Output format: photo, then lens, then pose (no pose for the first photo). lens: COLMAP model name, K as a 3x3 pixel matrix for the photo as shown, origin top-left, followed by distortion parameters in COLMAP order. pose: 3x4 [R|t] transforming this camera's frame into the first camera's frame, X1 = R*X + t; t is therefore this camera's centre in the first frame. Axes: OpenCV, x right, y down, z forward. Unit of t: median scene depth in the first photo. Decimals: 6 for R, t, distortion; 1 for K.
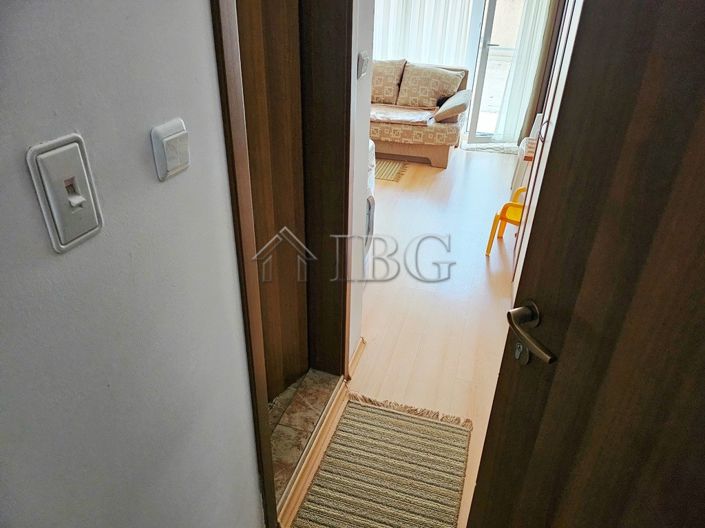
lens RADIAL K [[488.8, 0, 367.9], [0, 488.8, 276.2], [0, 0, 1]] dist [0.020934, -0.000302]
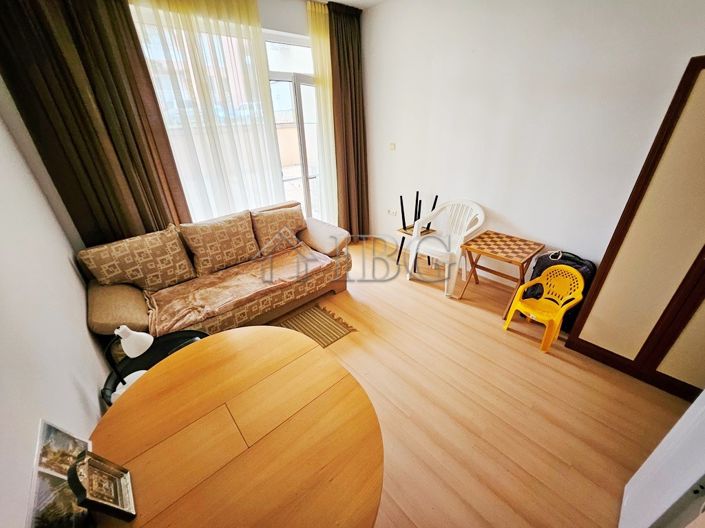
lens RADIAL K [[277.7, 0, 347.4], [0, 277.7, 261.5], [0, 0, 1]] dist [-0.003470, -0.000399]
pose [[0.547727, -0.430123, 0.717627, -0.247284], [0.473643, 0.866461, 0.157822, -0.356742], [-0.689679, 0.253456, 0.678309, 0.541871]]
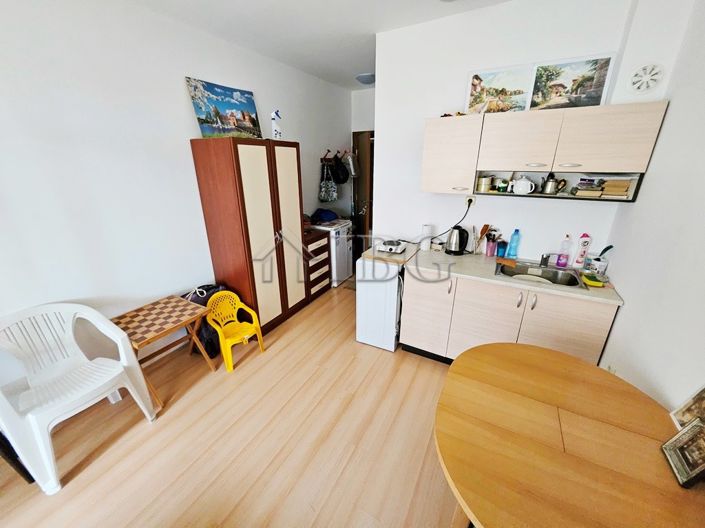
lens RADIAL K [[277.7, 0, 351.5], [0, 277.7, 261.7], [0, 0, 1]] dist [-0.003470, -0.000399]
pose [[-0.971966, -0.103580, 0.211075, -0.088475], [0.099761, 0.631238, 0.769147, -0.513538], [-0.212907, 0.768642, -0.603209, 0.804393]]
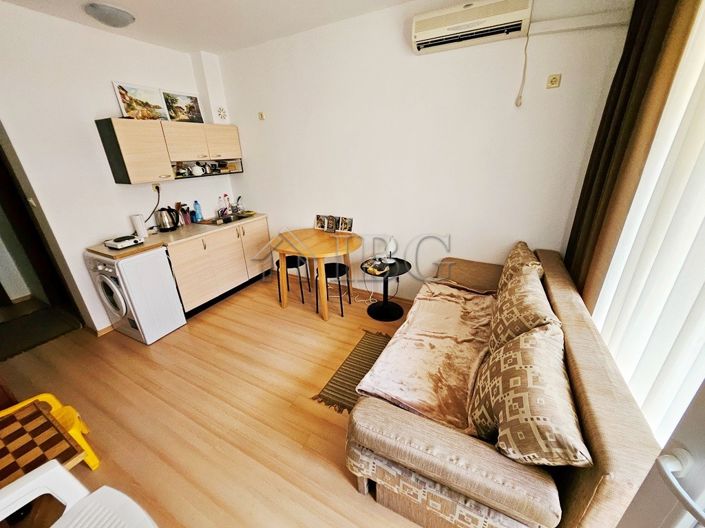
lens RADIAL K [[277.7, 0, 347.3], [0, 277.7, 260.7], [0, 0, 1]] dist [-0.003470, -0.000399]
pose [[-0.220236, 0.338454, -0.914847, 0.337661], [-0.477053, 0.780689, 0.403665, -0.506254], [0.850833, 0.525332, -0.010476, 0.830776]]
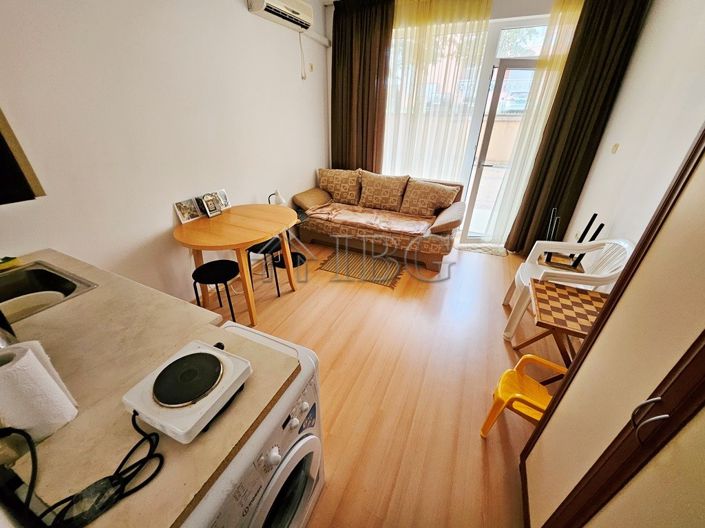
lens RADIAL K [[277.7, 0, 350.8], [0, 277.7, 260.4], [0, 0, 1]] dist [-0.003470, -0.000399]
pose [[0.986247, 0.054525, -0.156023, 0.054397], [-0.062255, 0.997041, -0.045089, -0.197572], [0.153103, 0.054183, 0.986724, 0.321788]]
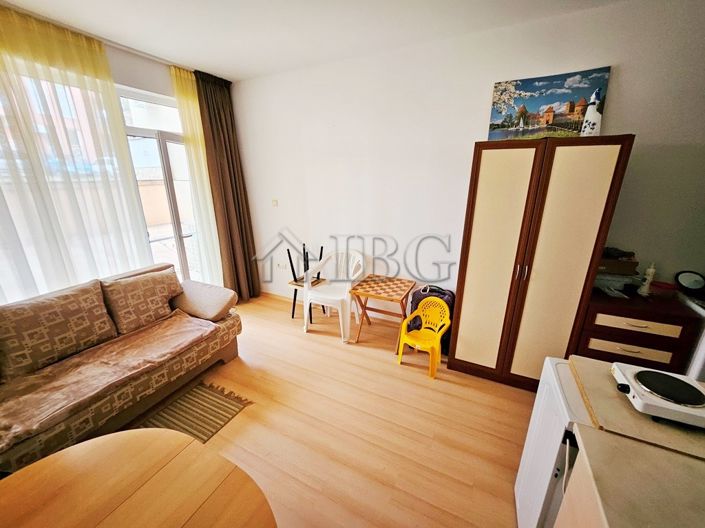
lens RADIAL K [[277.7, 0, 347.5], [0, 277.7, 260.5], [0, 0, 1]] dist [-0.003470, -0.000399]
pose [[0.197244, -0.319289, 0.926903, -0.235429], [0.515829, 0.837818, 0.178834, -0.350344], [-0.833676, 0.442849, 0.329953, 0.535844]]
